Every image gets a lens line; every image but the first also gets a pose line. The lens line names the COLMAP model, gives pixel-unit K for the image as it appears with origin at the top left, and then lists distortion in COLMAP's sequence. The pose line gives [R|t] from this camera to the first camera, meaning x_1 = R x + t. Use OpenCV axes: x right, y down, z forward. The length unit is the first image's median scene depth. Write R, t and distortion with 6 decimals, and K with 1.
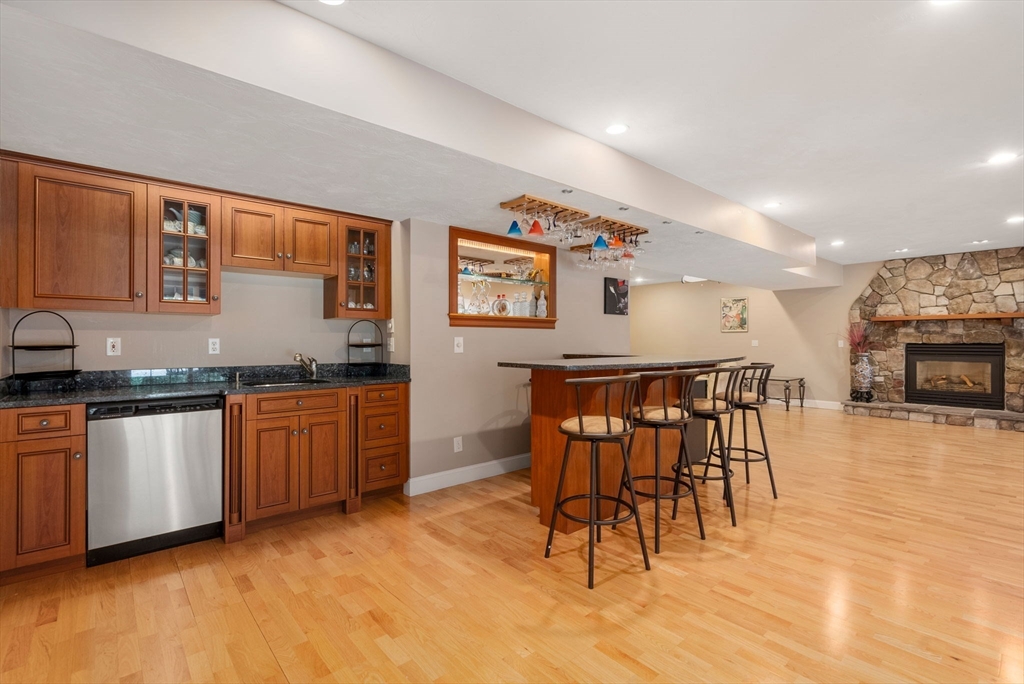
lens RADIAL K [[471.9, 0, 513.1], [0, 471.9, 344.2], [0, 0, 1]] dist [-0.001965, 0.000166]
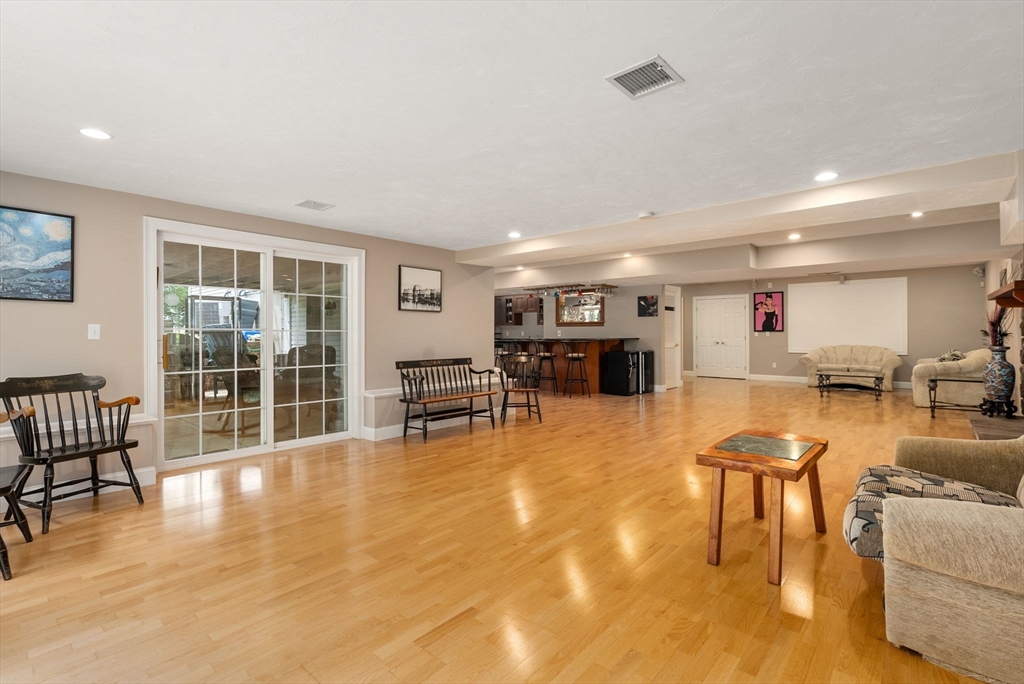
lens RADIAL K [[471.9, 0, 519.5], [0, 471.9, 338.4], [0, 0, 1]] dist [-0.001965, 0.000166]
pose [[0.137282, 0.008331, -0.990497, 1.450860], [-0.007156, 0.999947, 0.007419, 0.006675], [0.990506, 0.006070, 0.137334, 0.222492]]
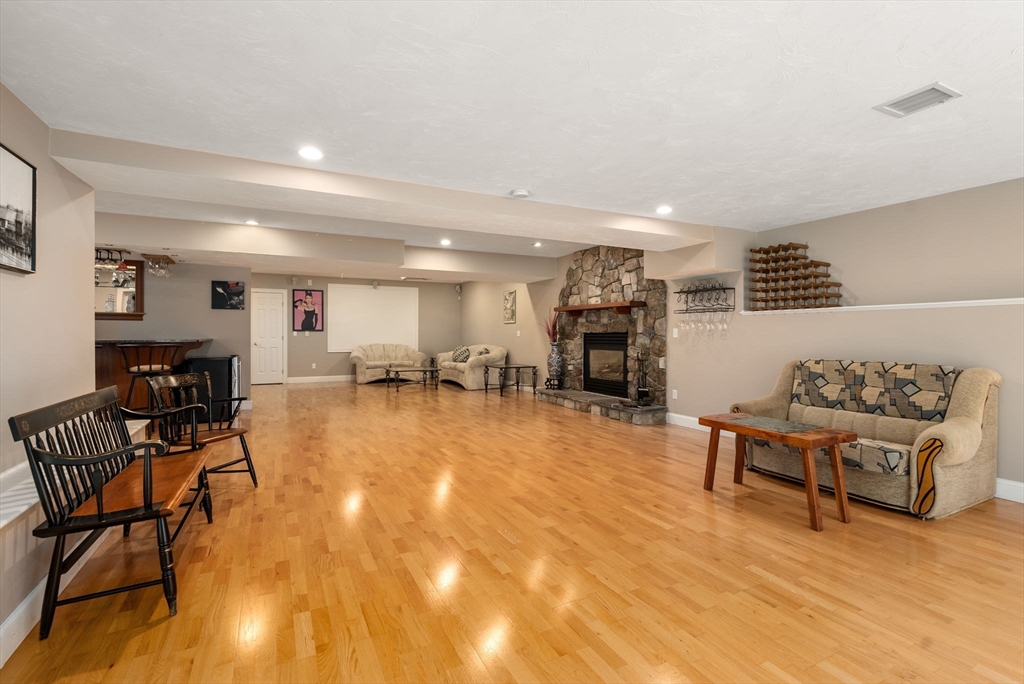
lens RADIAL K [[471.9, 0, 512.5], [0, 471.9, 333.1], [0, 0, 1]] dist [-0.001965, 0.000166]
pose [[0.969313, -0.000291, -0.245828, 0.985050], [-0.002301, 0.999945, -0.010258, 0.010117], [0.245818, 0.010509, 0.969259, -0.038407]]
